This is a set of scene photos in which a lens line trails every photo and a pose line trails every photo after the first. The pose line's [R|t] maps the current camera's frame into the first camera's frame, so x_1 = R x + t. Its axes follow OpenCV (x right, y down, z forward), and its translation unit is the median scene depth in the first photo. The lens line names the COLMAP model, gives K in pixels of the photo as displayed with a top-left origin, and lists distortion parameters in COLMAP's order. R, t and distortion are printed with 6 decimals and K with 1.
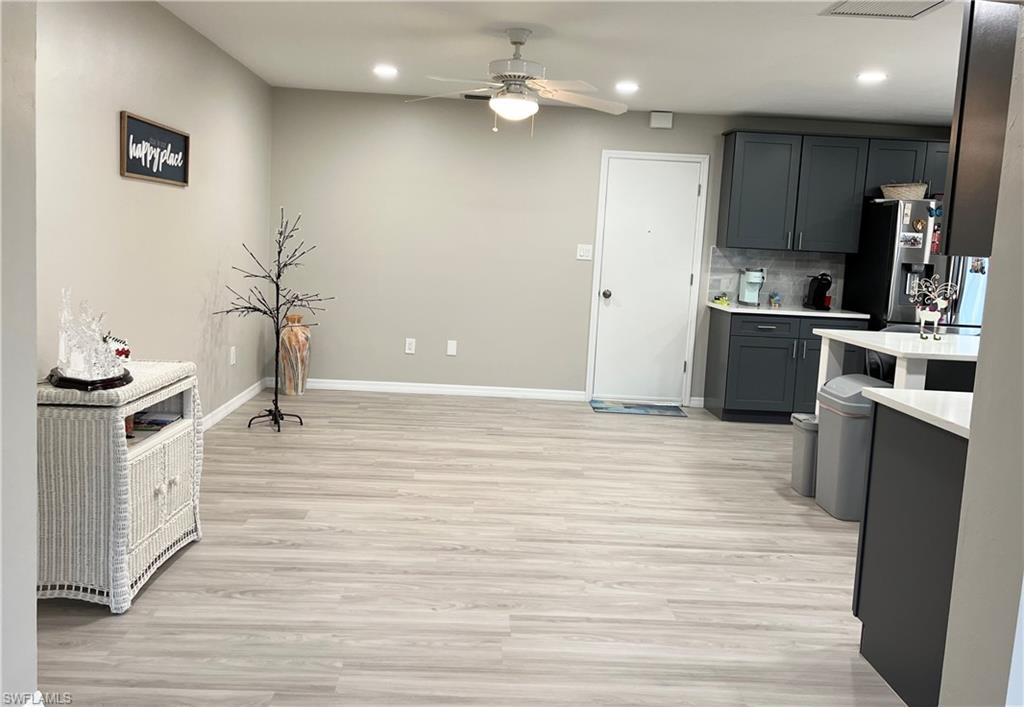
lens RADIAL K [[850.4, 0, 523.7], [0, 850.4, 335.3], [0, 0, 1]] dist [0.039375, -0.003512]
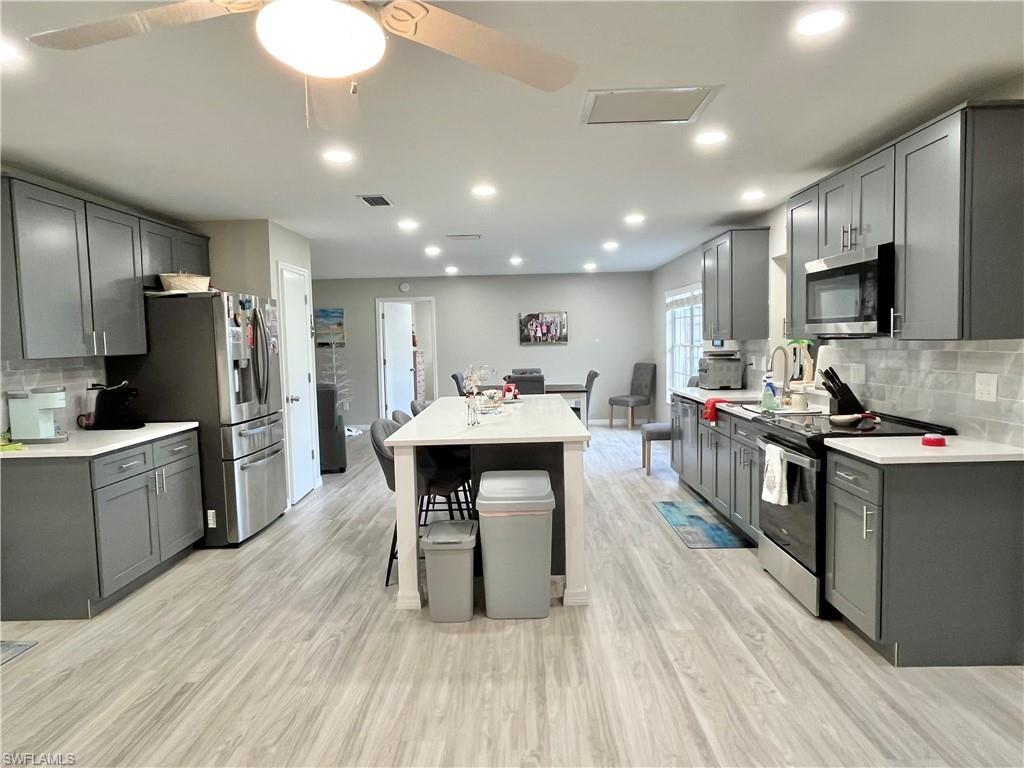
lens RADIAL K [[639.7, 0, 511.1], [0, 639.7, 385.5], [0, 0, 1]] dist [0.000733, -0.004883]
pose [[0.062457, -0.128340, 0.989762, -0.303356], [0.139993, 0.983020, 0.118632, -0.129702], [-0.988181, 0.131150, 0.079363, 0.868653]]
